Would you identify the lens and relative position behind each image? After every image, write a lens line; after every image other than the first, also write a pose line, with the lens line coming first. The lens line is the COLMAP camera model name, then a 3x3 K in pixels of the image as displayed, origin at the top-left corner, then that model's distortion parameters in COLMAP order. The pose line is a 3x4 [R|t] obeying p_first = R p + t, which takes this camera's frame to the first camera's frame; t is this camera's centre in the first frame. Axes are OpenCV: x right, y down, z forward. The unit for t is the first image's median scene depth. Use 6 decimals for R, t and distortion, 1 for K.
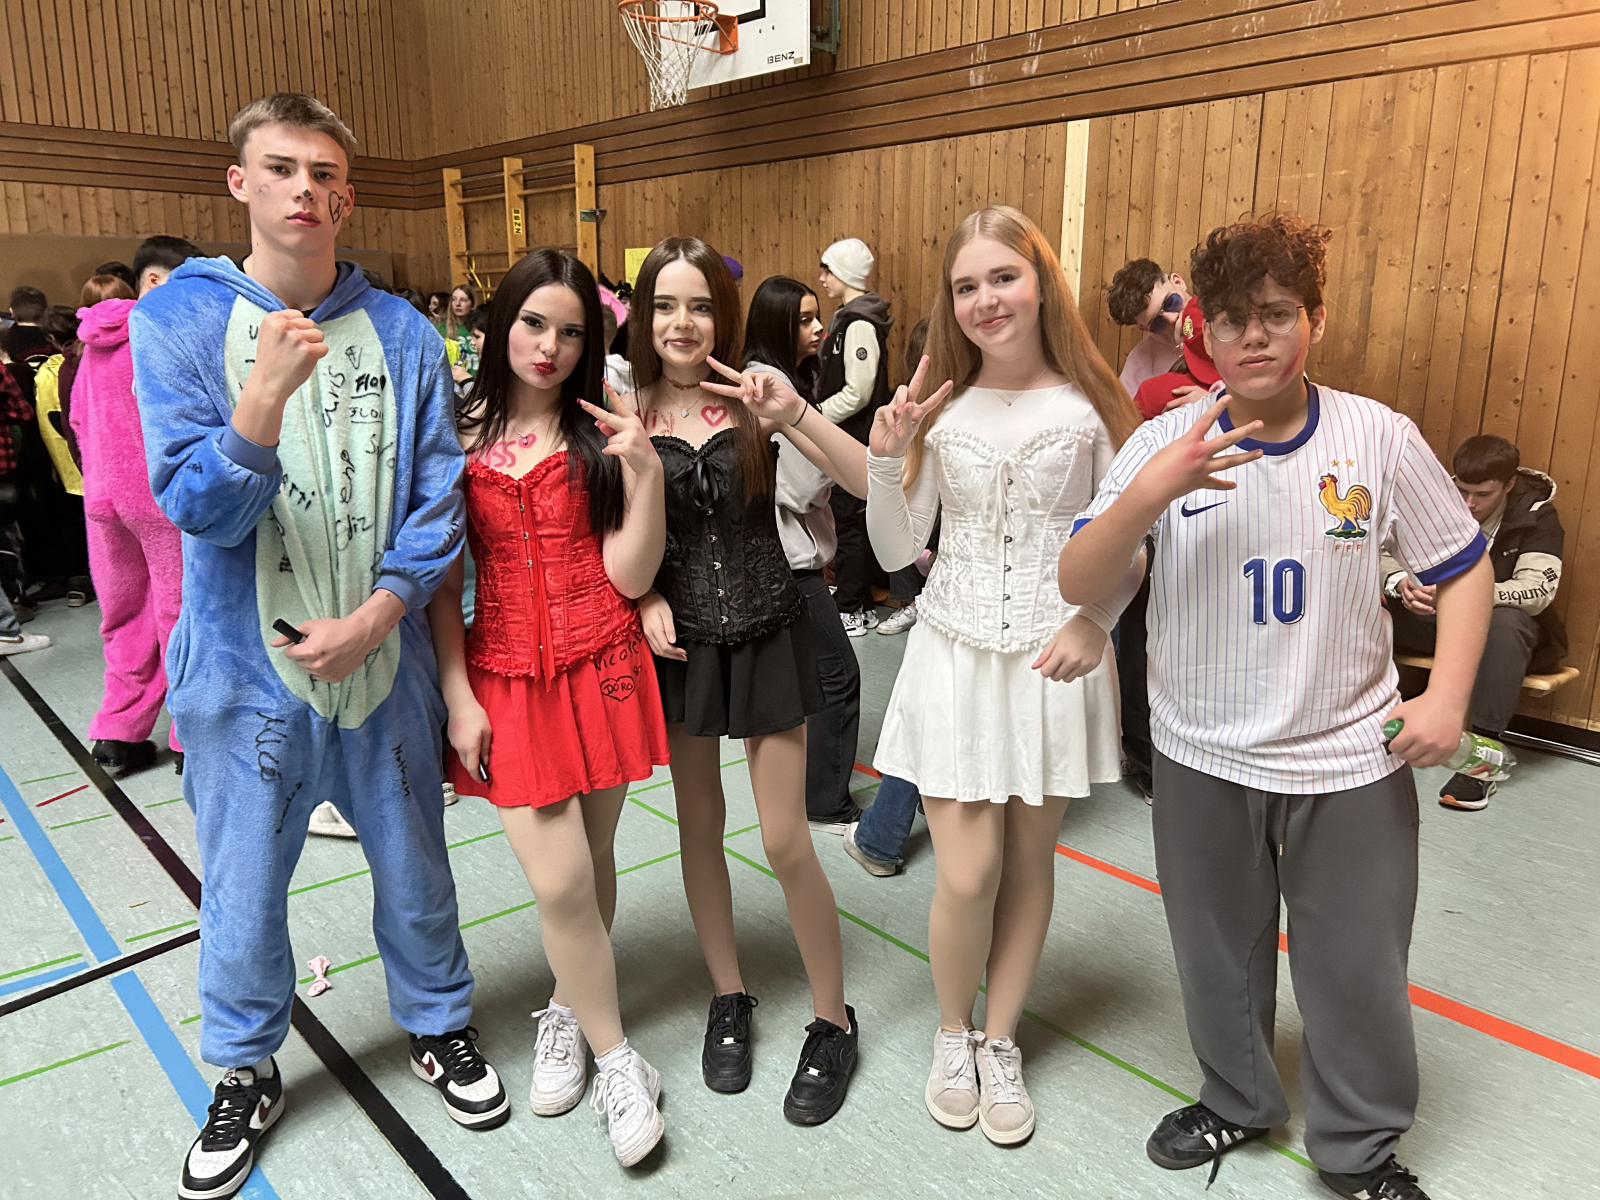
lens RADIAL K [[1222.2, 0, 801.9], [0, 1222.2, 599.5], [0, 0, 1]] dist [0.025221, -0.012897]
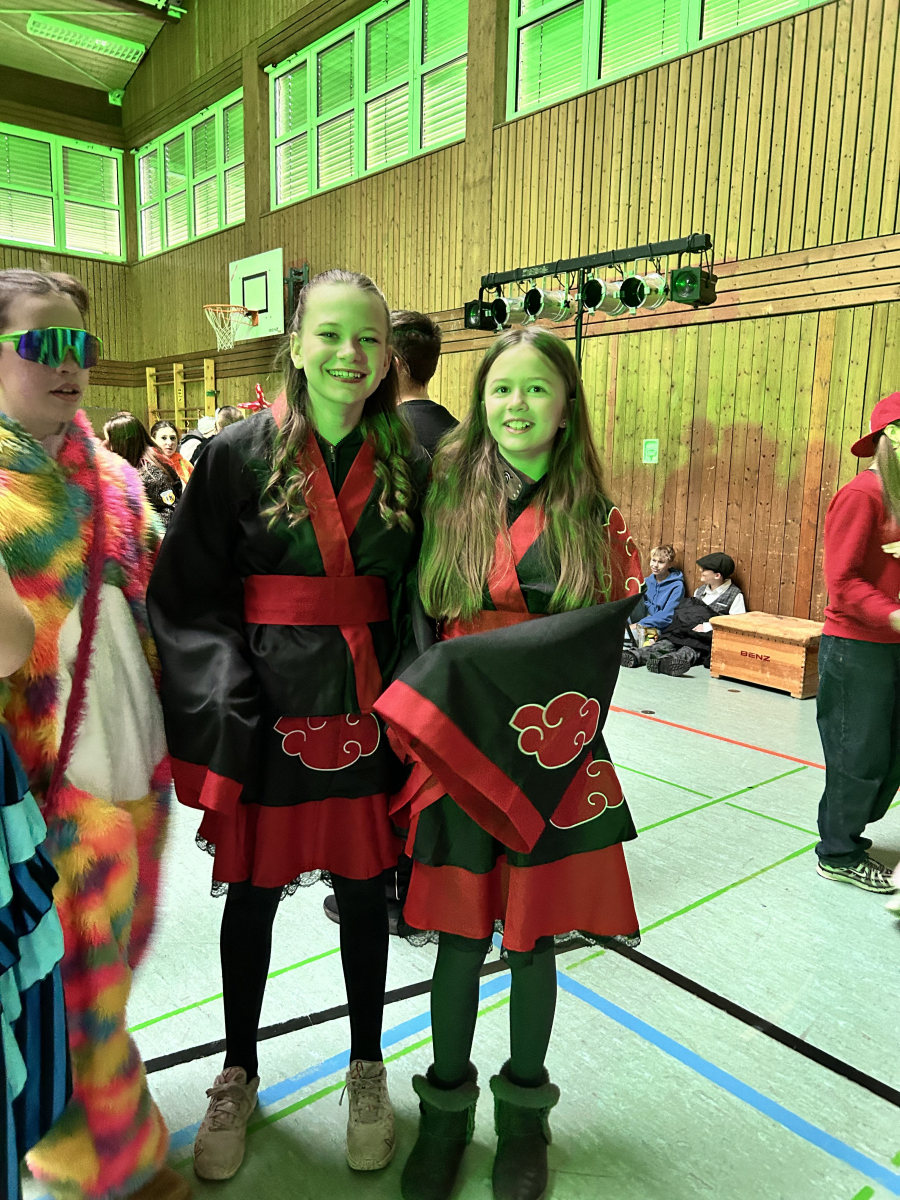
lens RADIAL K [[911.4, 0, 457.3], [0, 911.4, 605.7], [0, 0, 1]] dist [0.007300, -0.009089]
pose [[0.999889, 0.012298, -0.008369, 0.320979], [-0.012783, 0.998080, -0.060600, 0.156250], [0.007608, 0.060701, 0.998127, -0.610169]]
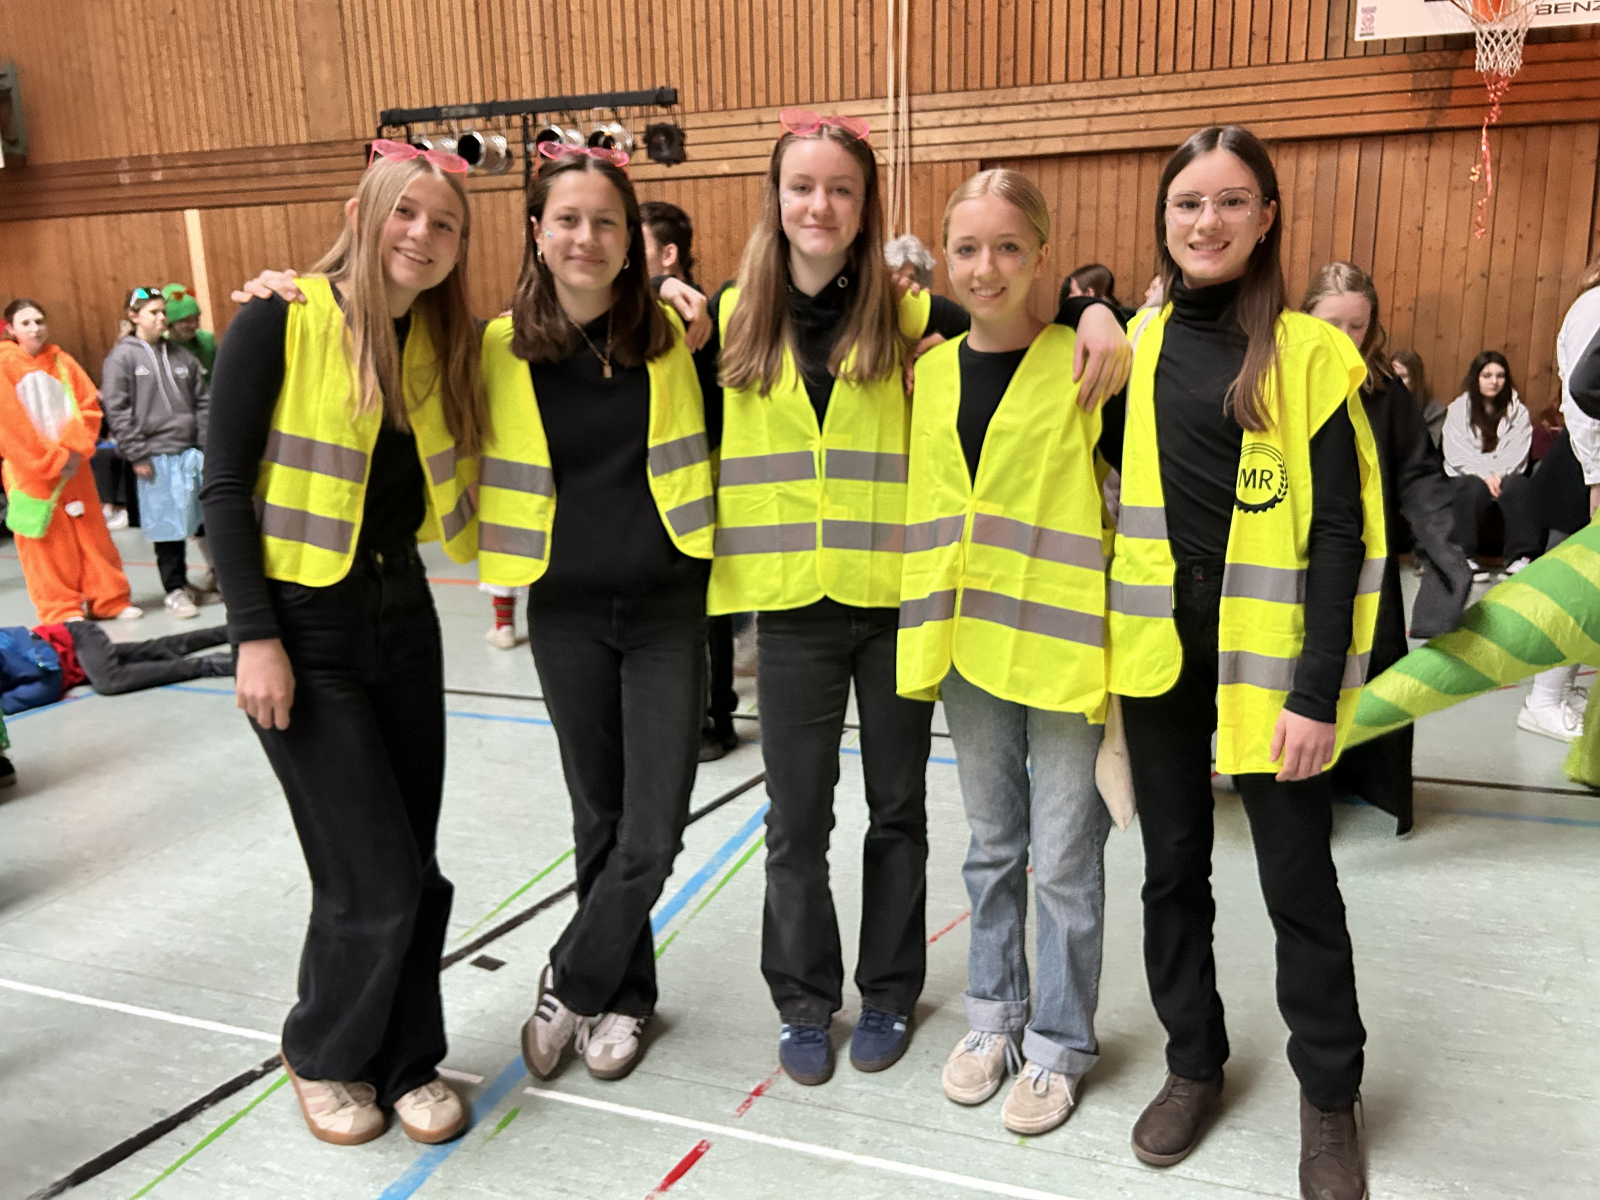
lens RADIAL K [[1208.3, 0, 803.2], [0, 1208.3, 619.4], [0, 0, 1]] dist [0.038016, -0.048997]
pose [[0.862771, -0.140512, 0.485677, 0.047138], [0.136658, 0.989660, 0.043558, 0.189115], [-0.486776, 0.028791, 0.873052, -0.761002]]
